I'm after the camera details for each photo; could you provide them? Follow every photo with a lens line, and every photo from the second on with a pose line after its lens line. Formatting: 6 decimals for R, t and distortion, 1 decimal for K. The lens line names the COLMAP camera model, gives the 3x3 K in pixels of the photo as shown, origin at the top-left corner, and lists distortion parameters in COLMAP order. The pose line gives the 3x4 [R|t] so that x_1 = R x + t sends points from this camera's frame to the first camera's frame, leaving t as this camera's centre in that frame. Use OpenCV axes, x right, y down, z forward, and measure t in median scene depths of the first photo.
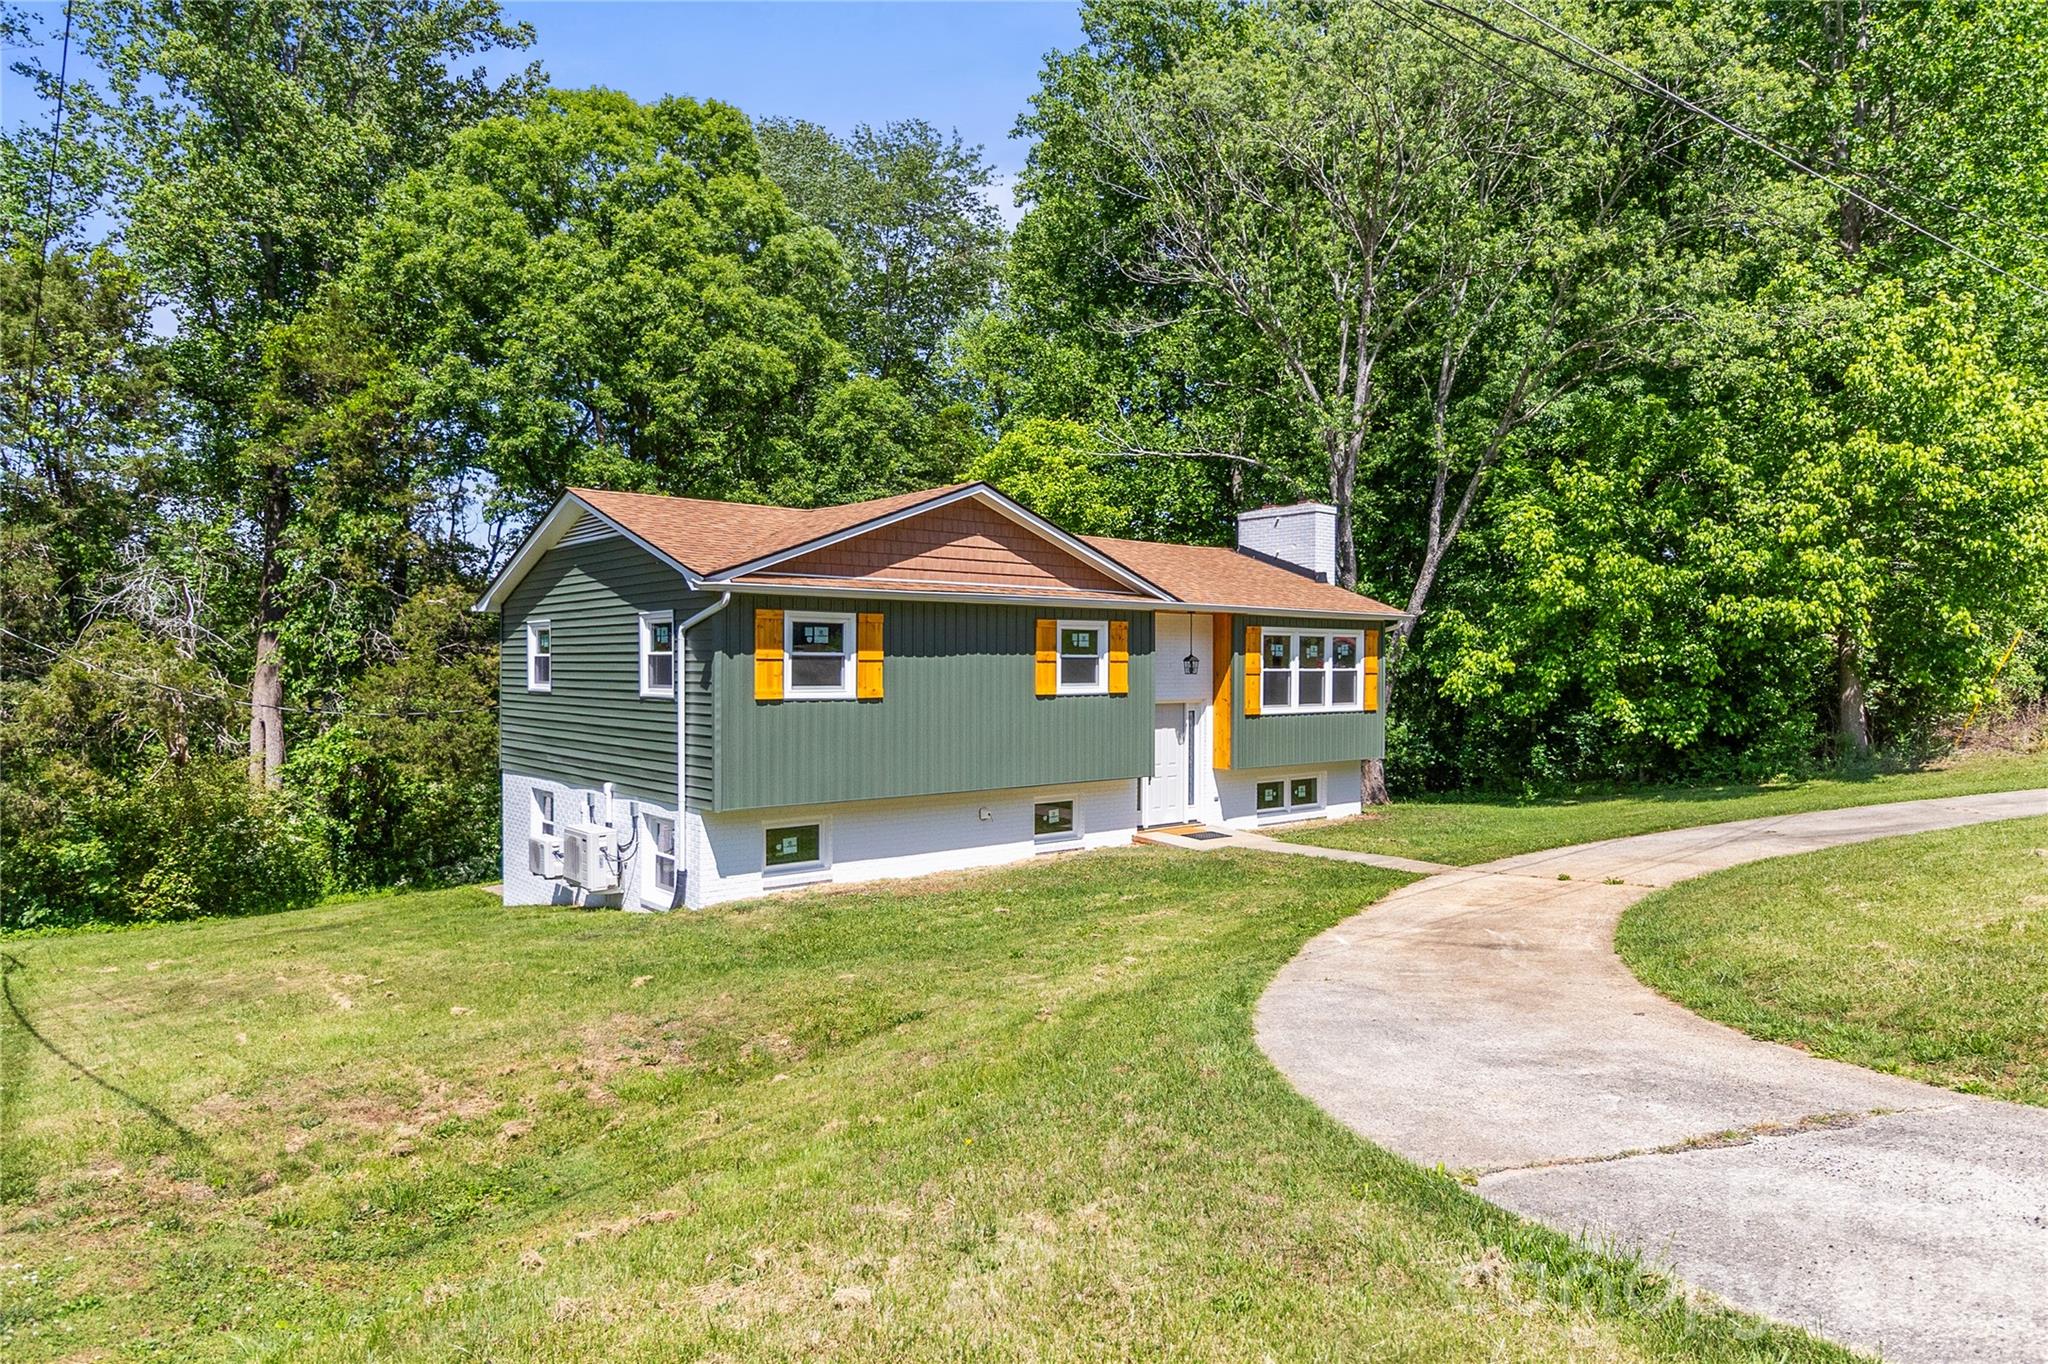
lens RADIAL K [[1249.0, 0, 1022.0], [0, 1249.0, 660.8], [0, 0, 1]] dist [-0.000562, -0.000240]
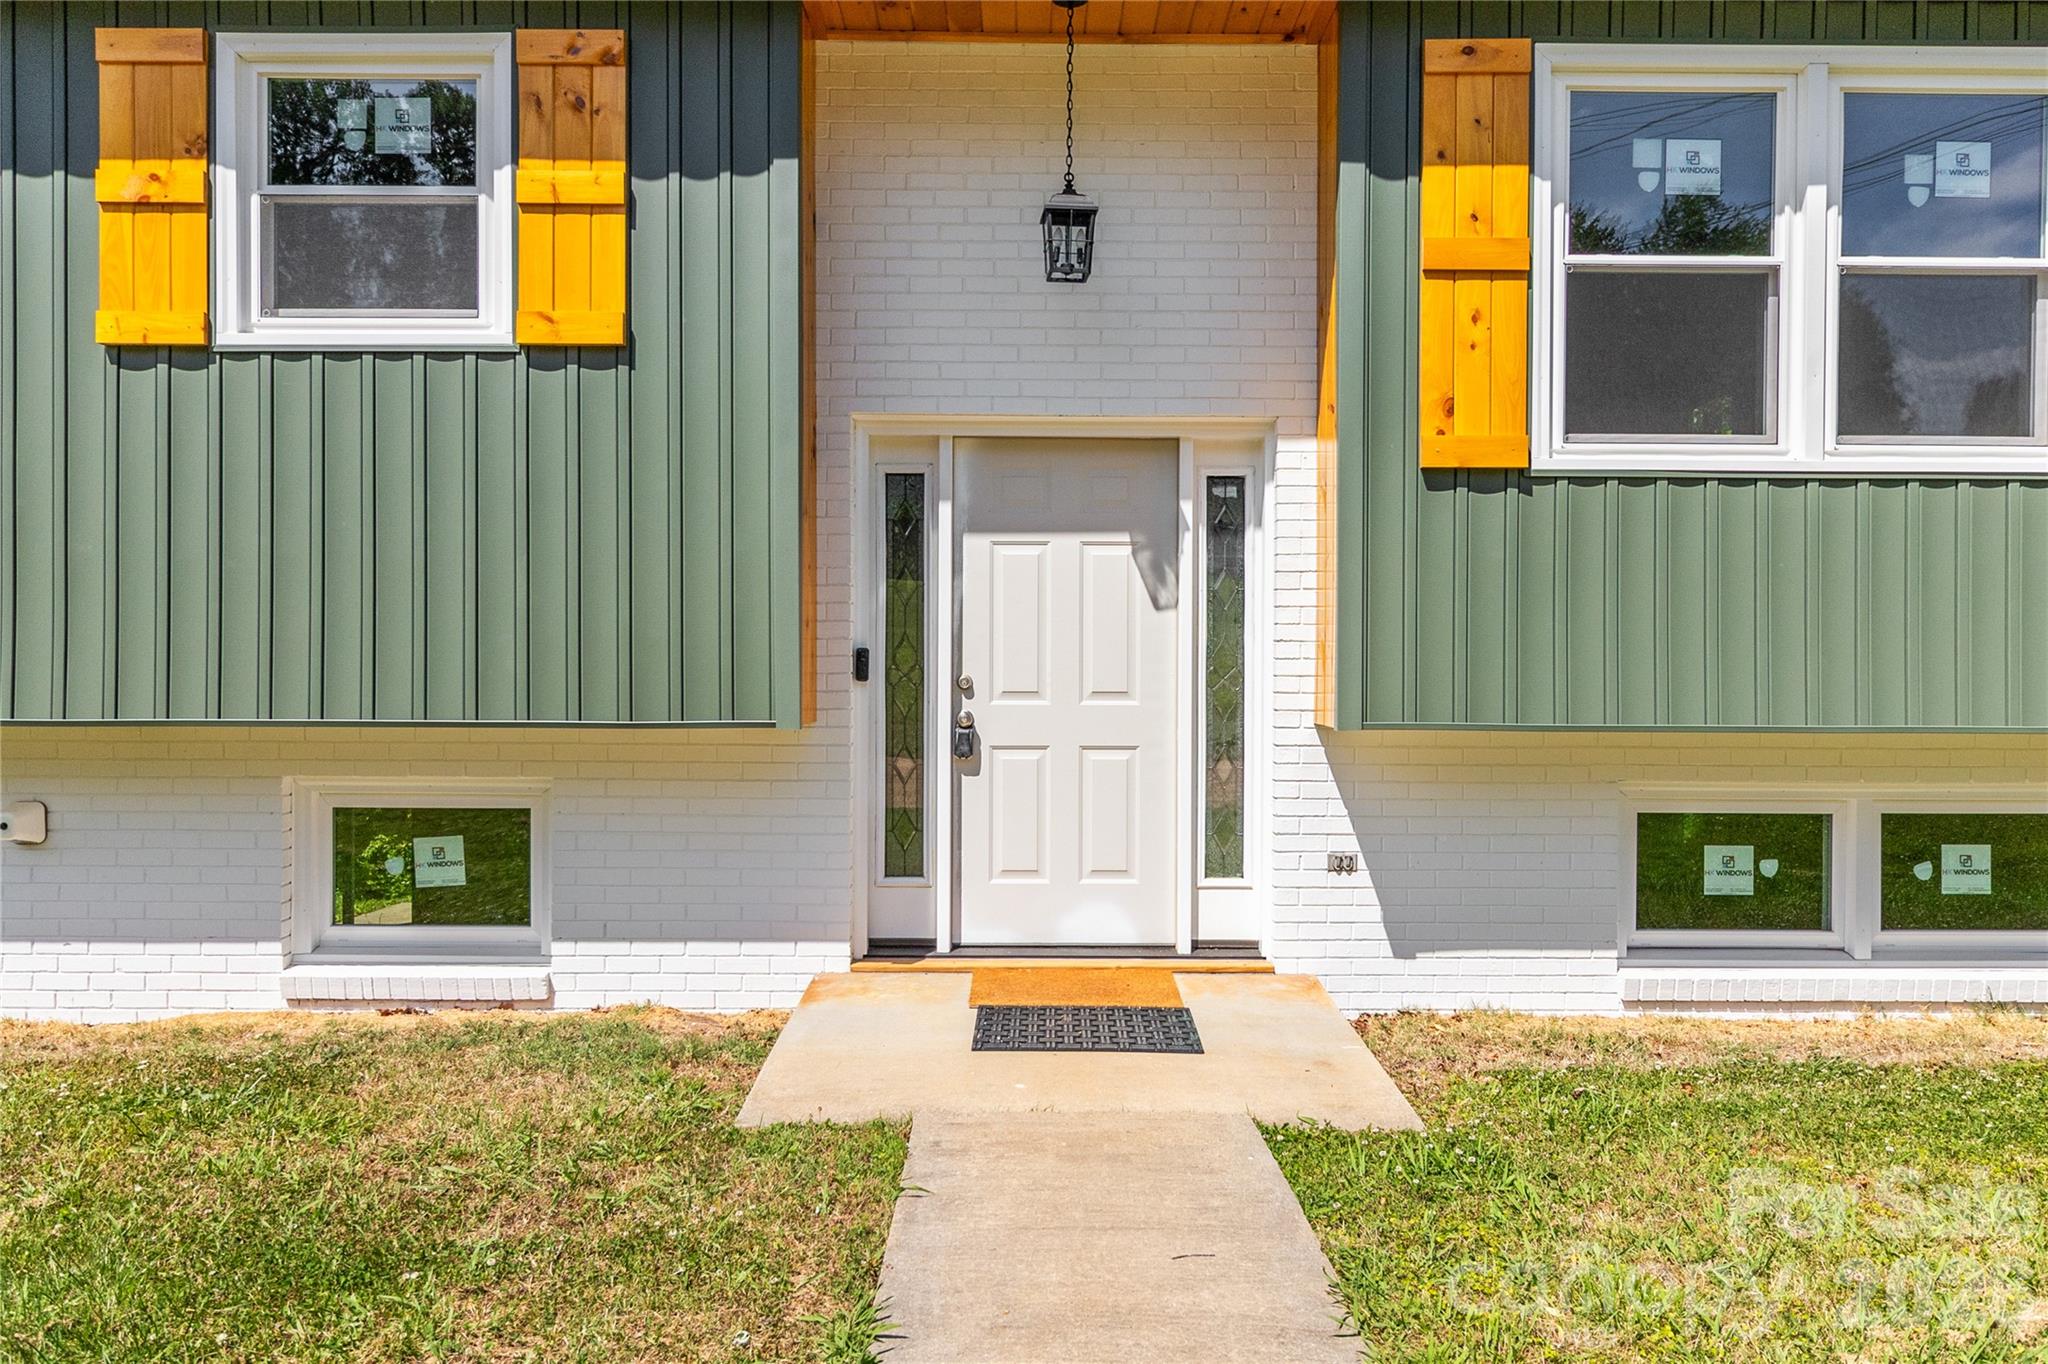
lens RADIAL K [[1400.8, 0, 1004.7], [0, 1400.8, 694.9], [0, 0, 1]] dist [-0.003974, 0.003506]
pose [[0.771464, 0.004913, -0.636254, 0.294334], [-0.002604, 0.999986, 0.004565, 0.086443], [0.636267, -0.001865, 0.771466, 0.833674]]
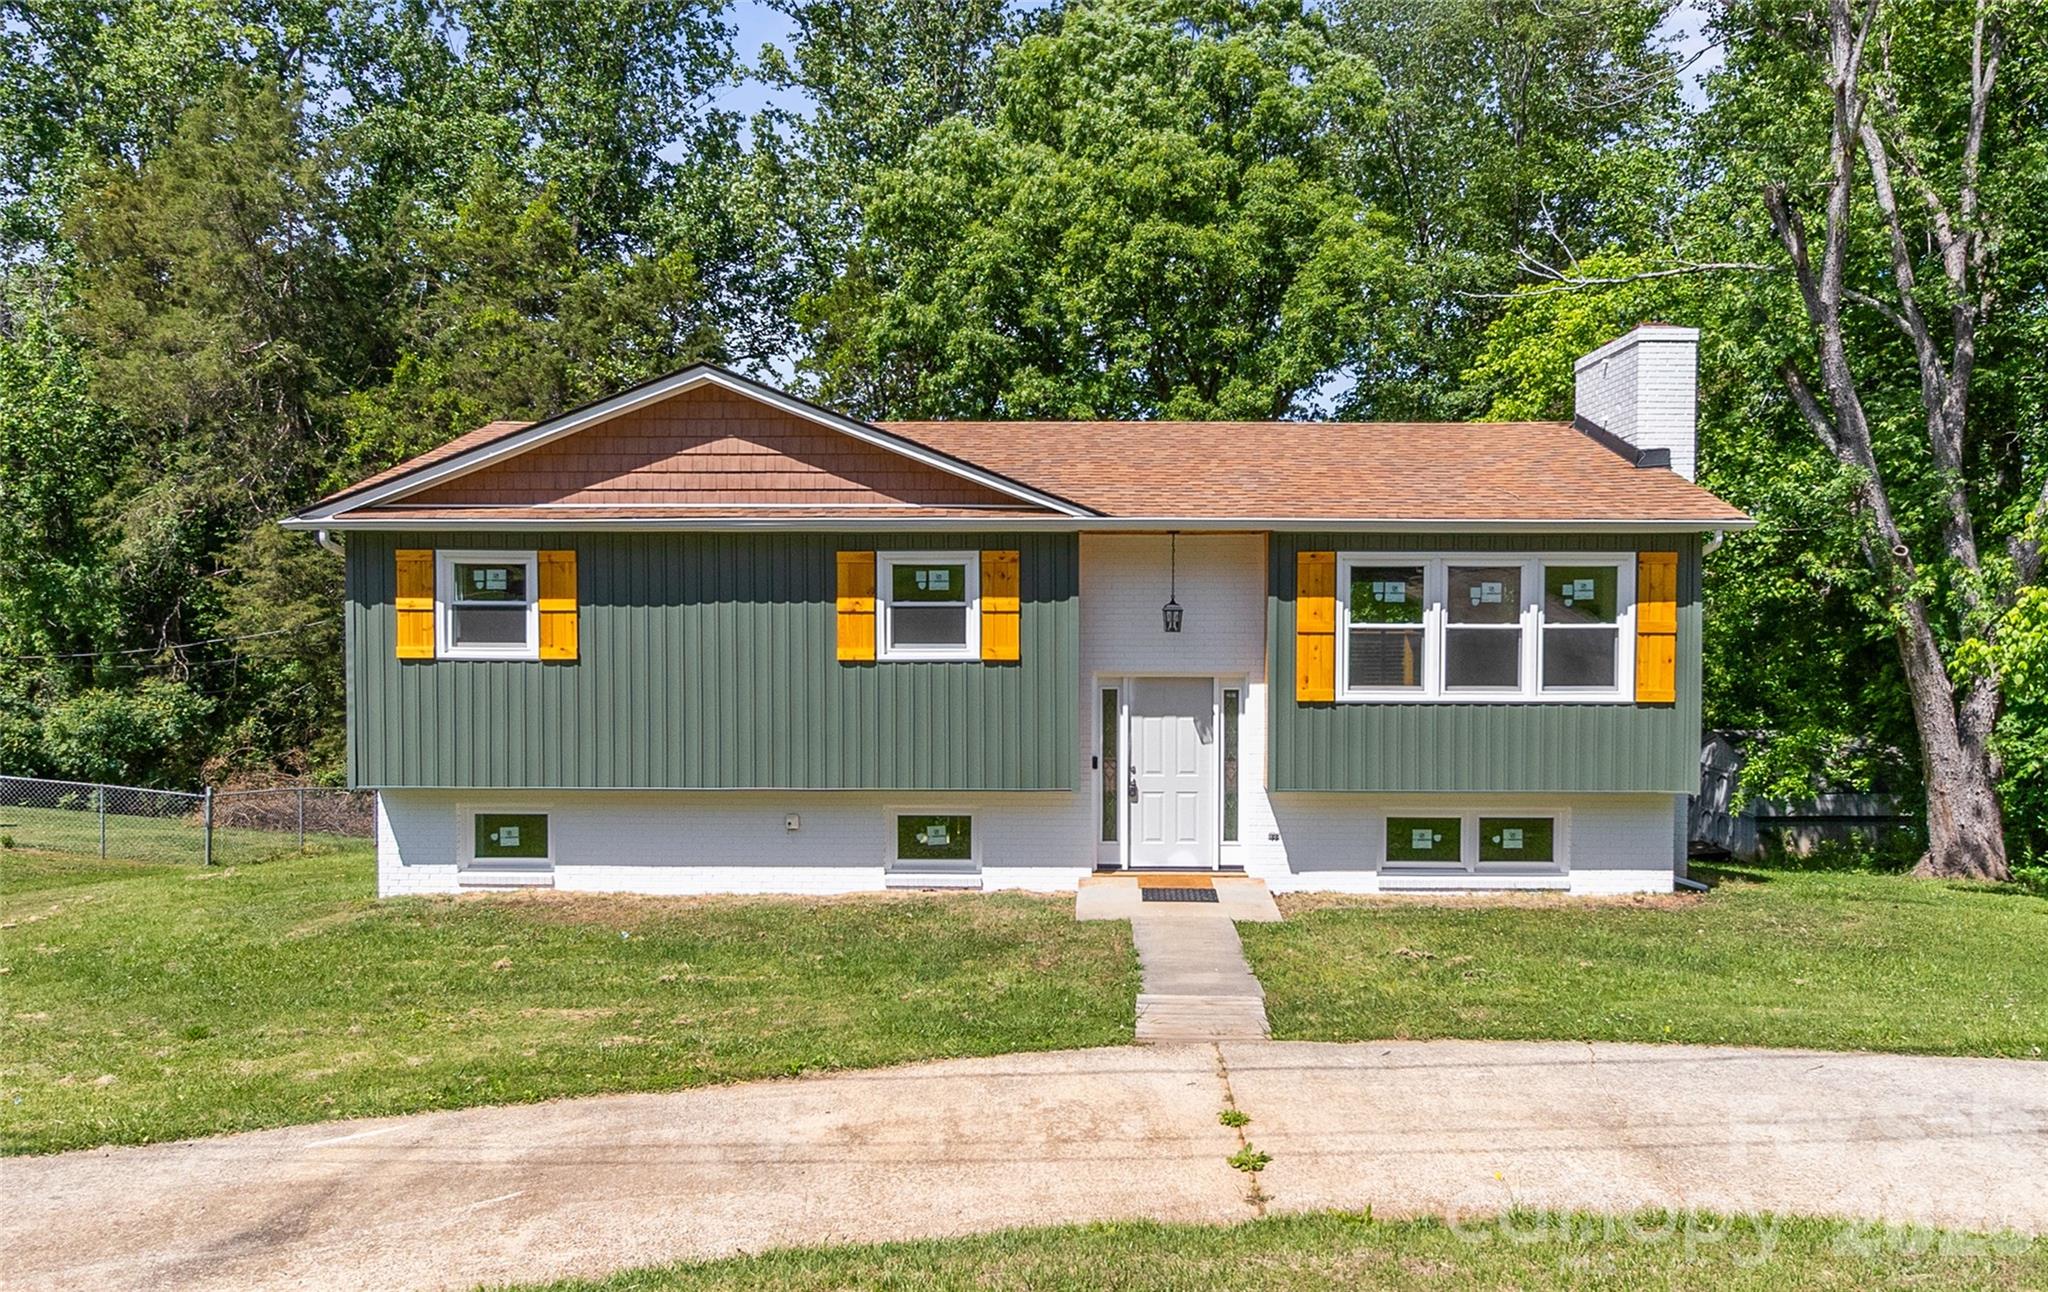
lens RADIAL K [[1368.3, 0, 1044.4], [0, 1368.3, 662.7], [0, 0, 1]] dist [0.004735, -0.000953]
pose [[0.754366, 0.022043, -0.656084, 0.555151], [0.001568, 0.999373, 0.035380, 0.001806], [0.656453, -0.027718, 0.753858, 0.460540]]
